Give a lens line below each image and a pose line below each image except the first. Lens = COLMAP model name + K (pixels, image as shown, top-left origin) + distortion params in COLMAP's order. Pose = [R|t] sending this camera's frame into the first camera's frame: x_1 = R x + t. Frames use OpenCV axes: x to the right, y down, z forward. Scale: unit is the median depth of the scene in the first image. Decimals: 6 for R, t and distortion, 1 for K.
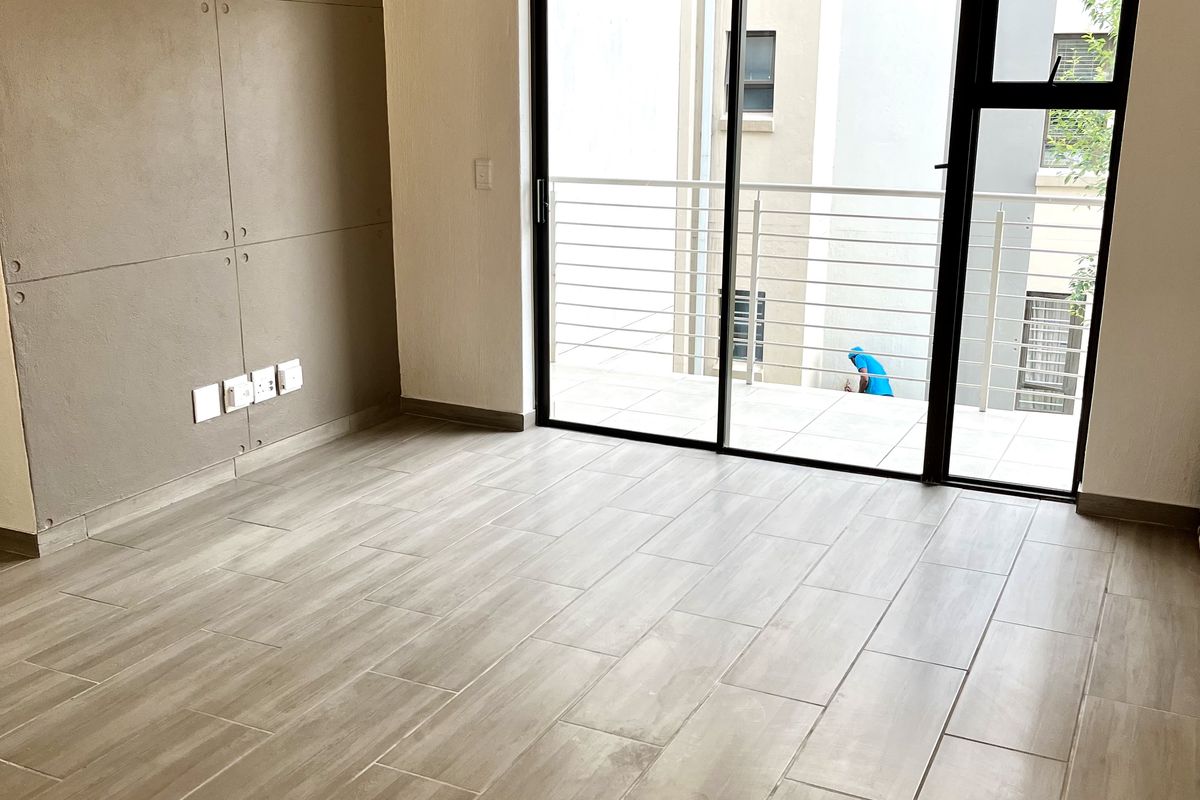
lens RADIAL K [[1203.8, 0, 600.0], [0, 1203.8, 400.0], [0, 0, 1]] dist [0.073536, -0.094041]
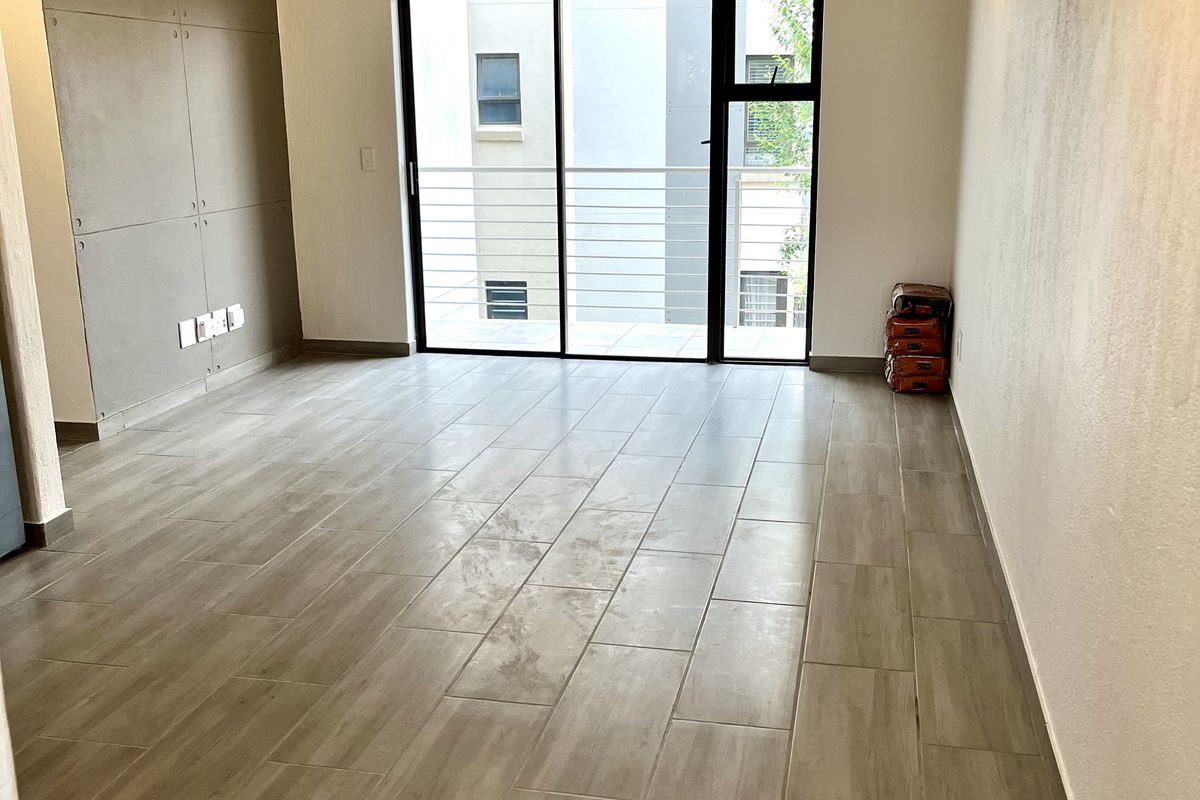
lens RADIAL K [[1203.8, 0, 600.0], [0, 1203.8, 400.0], [0, 0, 1]] dist [0.073536, -0.094041]
pose [[0.971065, -0.071426, 0.227882, -0.195337], [0.075708, 0.997079, -0.010092, 0.121713], [-0.226495, 0.027053, 0.973636, -0.378768]]
